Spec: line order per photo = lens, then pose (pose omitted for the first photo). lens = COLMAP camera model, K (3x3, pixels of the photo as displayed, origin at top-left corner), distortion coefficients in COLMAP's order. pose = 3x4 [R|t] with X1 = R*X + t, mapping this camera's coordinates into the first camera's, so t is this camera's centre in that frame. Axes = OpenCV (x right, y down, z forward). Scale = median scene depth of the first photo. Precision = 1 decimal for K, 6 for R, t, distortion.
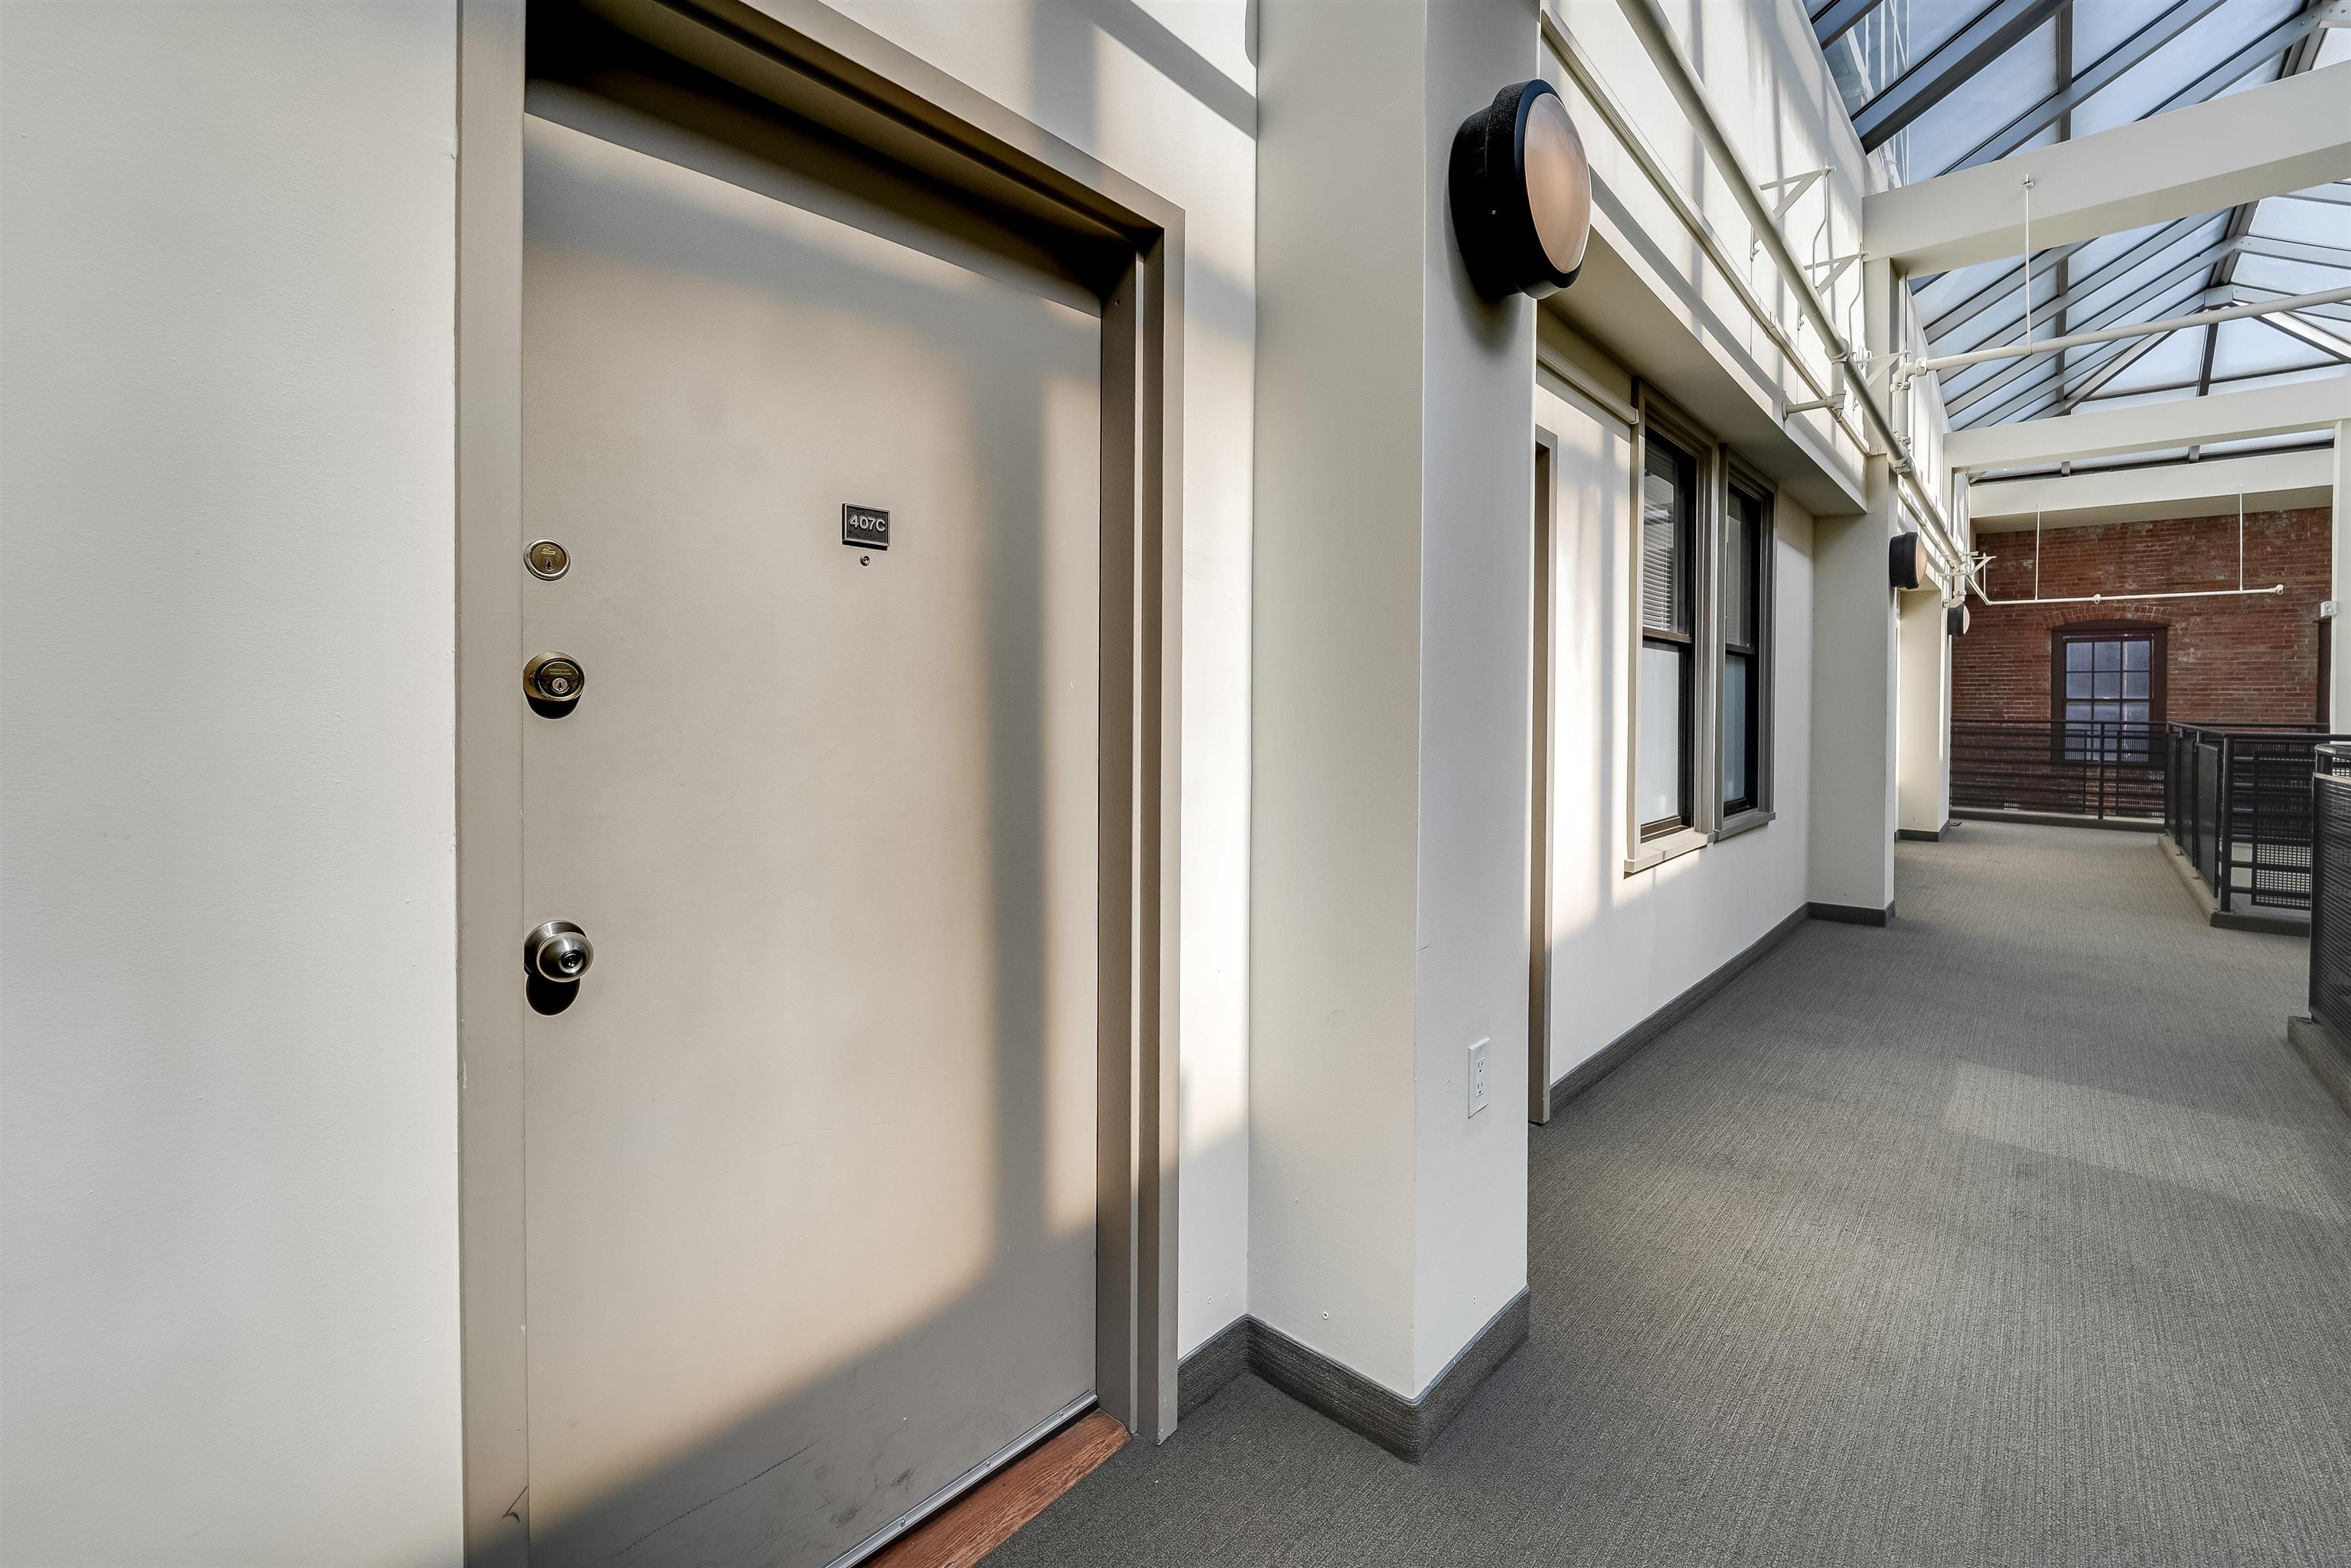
lens RADIAL K [[958.7, 0, 1224.0], [0, 958.7, 707.0], [0, 0, 1]] dist [0.003223, 0.000285]
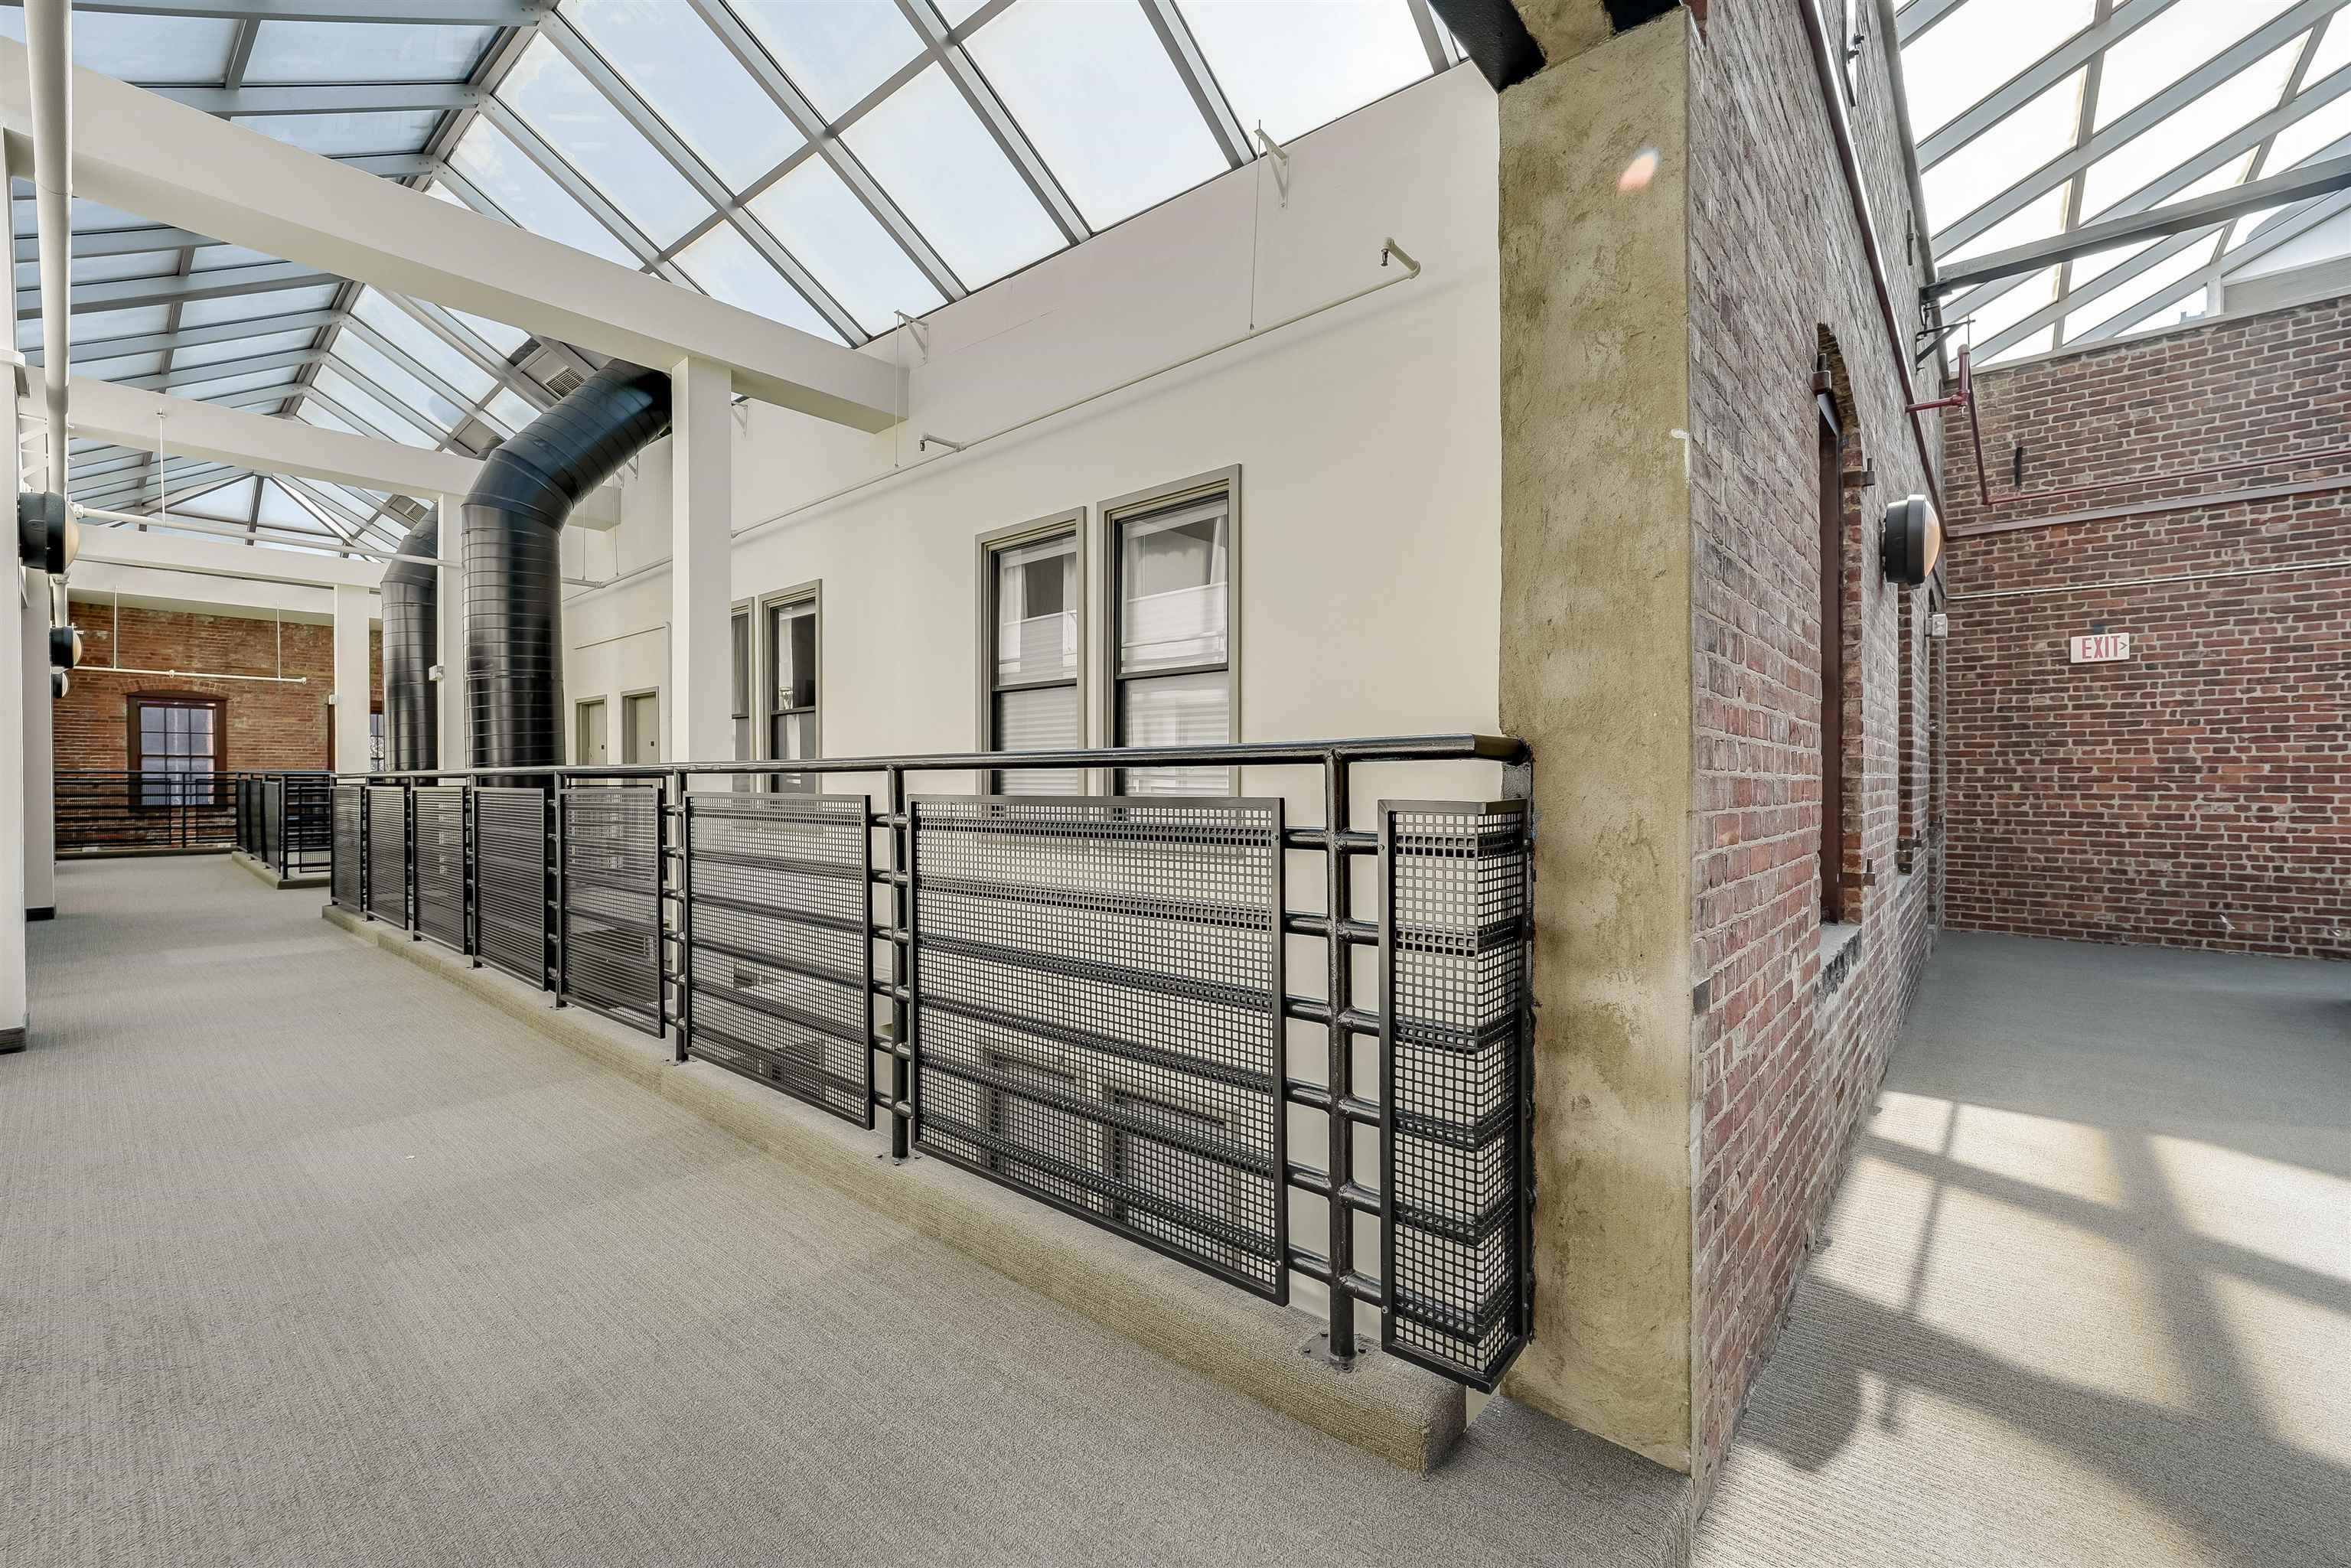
lens RADIAL K [[958.7, 0, 1187.6], [0, 958.7, 782.1], [0, 0, 1]] dist [0.003223, 0.000285]
pose [[-0.012759, -0.010202, 0.999867, -0.345973], [-0.004345, 0.999939, 0.010148, 0.009292], [-0.999909, -0.004215, -0.012803, -0.291900]]
